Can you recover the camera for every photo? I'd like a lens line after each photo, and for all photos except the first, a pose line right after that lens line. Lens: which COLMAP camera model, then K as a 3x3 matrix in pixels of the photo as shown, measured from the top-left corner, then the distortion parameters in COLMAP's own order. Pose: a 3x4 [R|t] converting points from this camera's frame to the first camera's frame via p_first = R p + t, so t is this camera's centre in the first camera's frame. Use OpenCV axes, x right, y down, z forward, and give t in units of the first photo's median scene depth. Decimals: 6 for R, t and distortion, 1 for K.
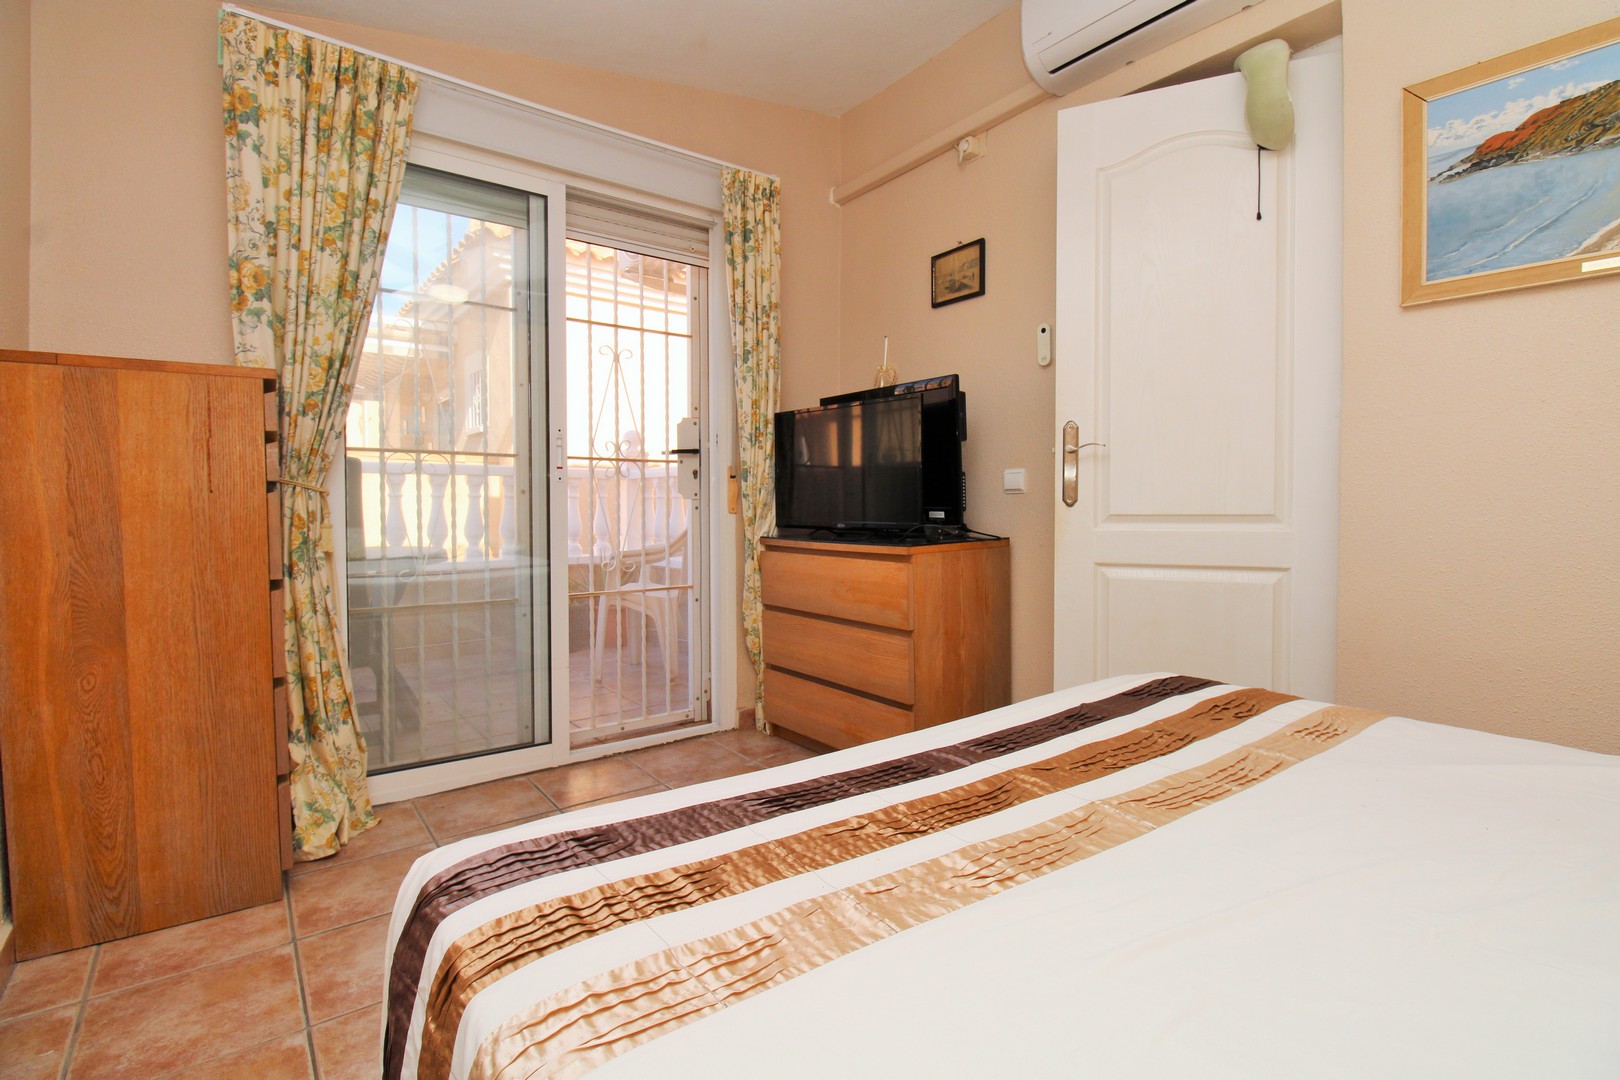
lens RADIAL K [[763.4, 0, 809.2], [0, 763.4, 524.5], [0, 0, 1]] dist [0.003784, -0.014927]
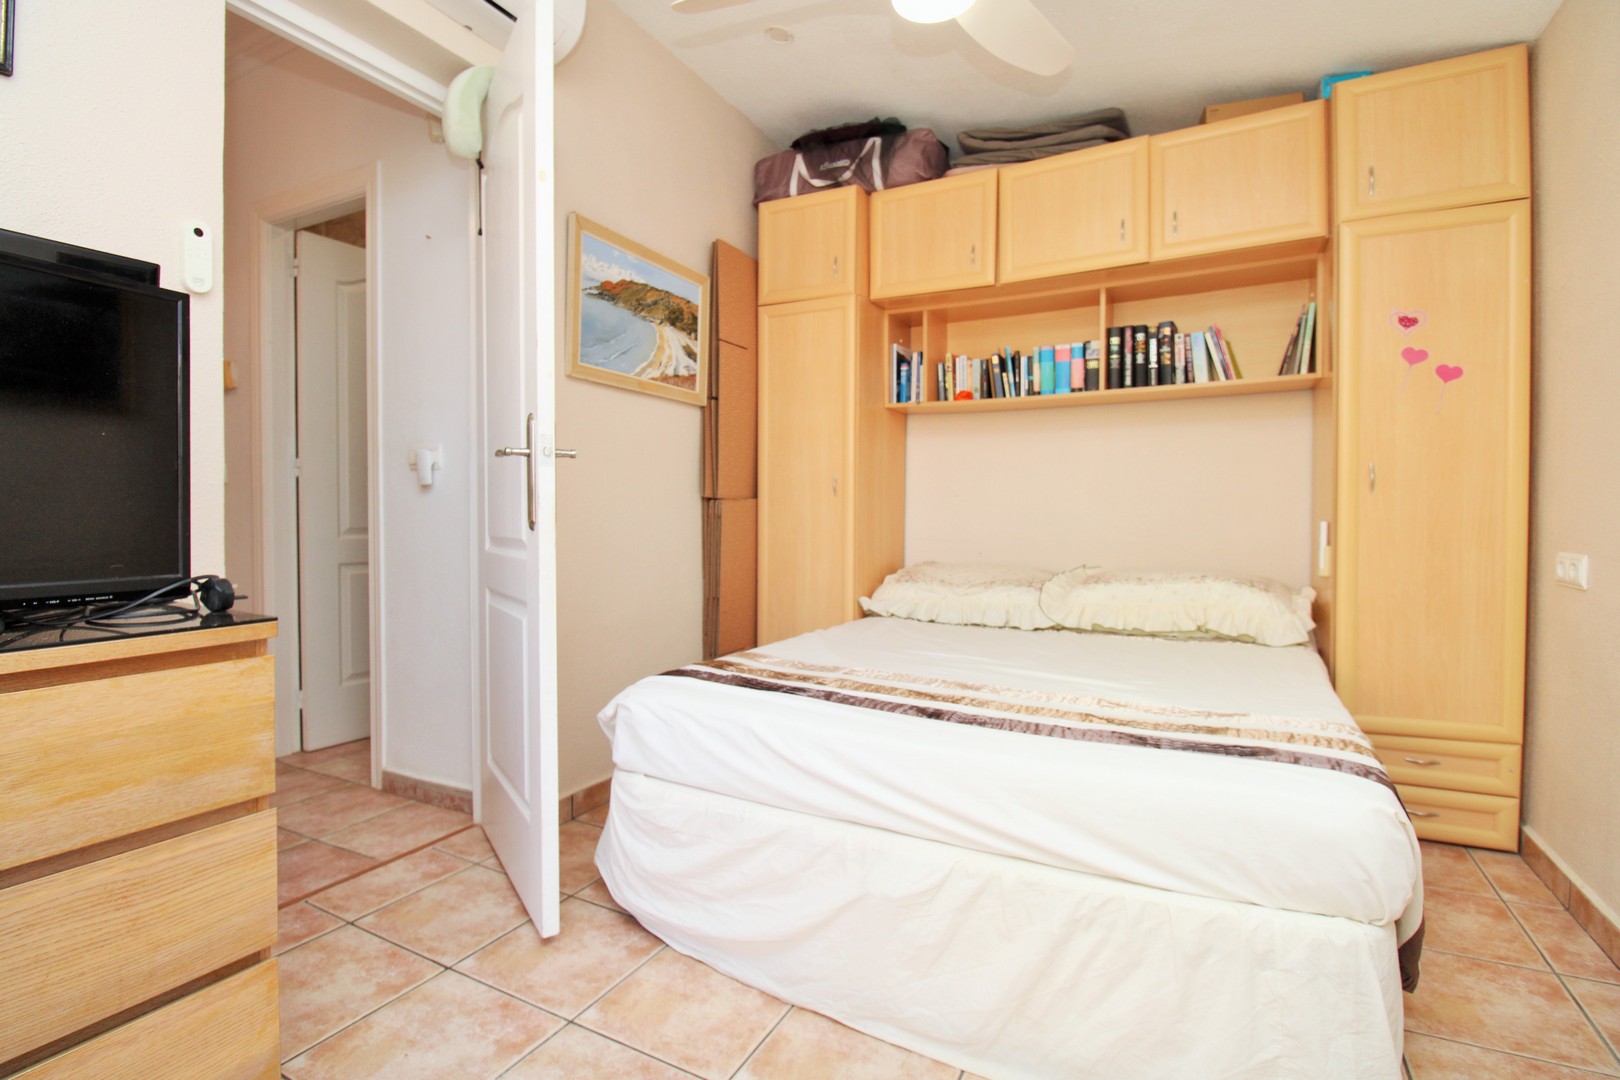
lens RADIAL K [[763.4, 0, 809.2], [0, 763.4, 524.5], [0, 0, 1]] dist [0.003784, -0.014927]
pose [[-0.419349, -0.008953, 0.907781, -0.643309], [0.024801, 0.999465, 0.021314, -0.048016], [-0.907486, 0.031451, -0.418902, 1.263395]]
